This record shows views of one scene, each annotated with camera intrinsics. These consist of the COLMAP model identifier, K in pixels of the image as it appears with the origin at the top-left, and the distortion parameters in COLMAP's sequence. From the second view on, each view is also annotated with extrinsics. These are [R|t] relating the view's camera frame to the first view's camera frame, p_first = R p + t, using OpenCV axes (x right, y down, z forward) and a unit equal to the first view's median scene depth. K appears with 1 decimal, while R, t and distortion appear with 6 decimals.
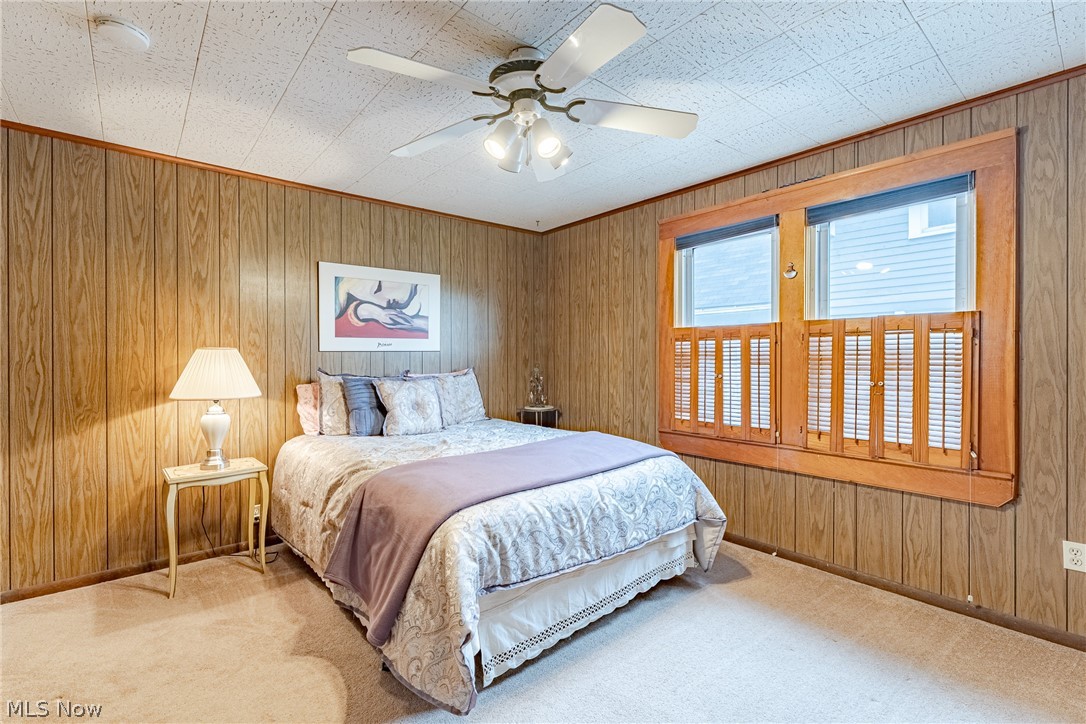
lens RADIAL K [[491.6, 0, 540.8], [0, 491.6, 358.1], [0, 0, 1]] dist [0.001436, -0.000678]
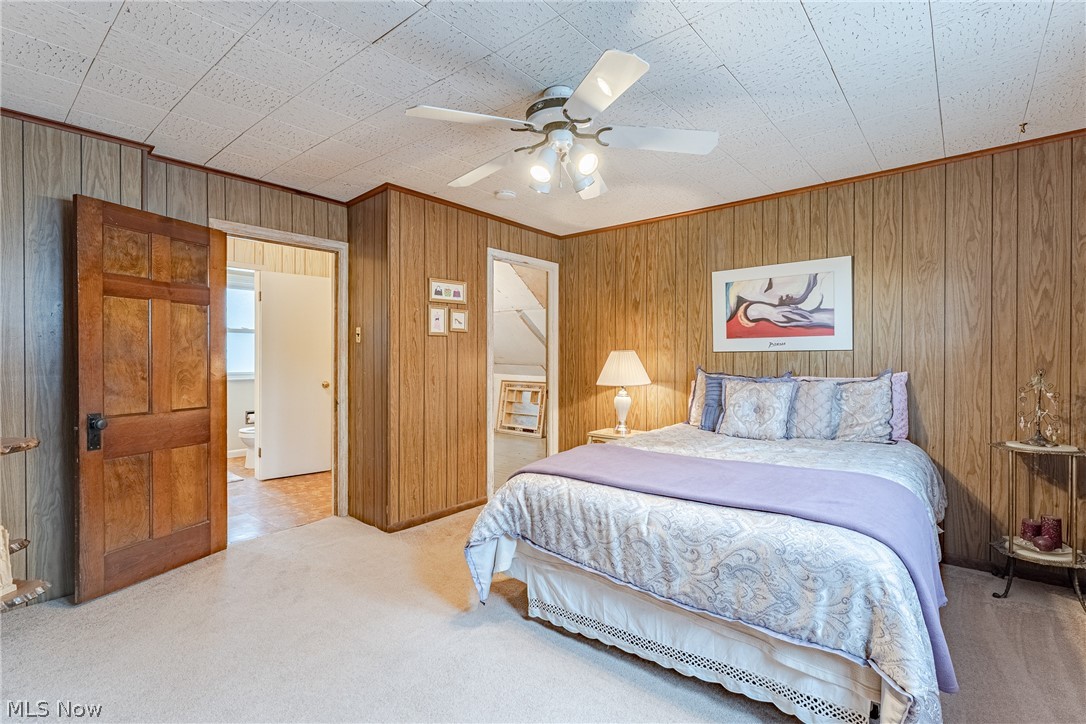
lens RADIAL K [[491.6, 0, 540.1], [0, 491.6, 360.9], [0, 0, 1]] dist [0.001436, -0.000678]
pose [[0.161255, 0.009507, -0.986867, 0.587792], [-0.004384, 0.999951, 0.008917, -0.001571], [0.986903, 0.002889, 0.161289, 0.422572]]
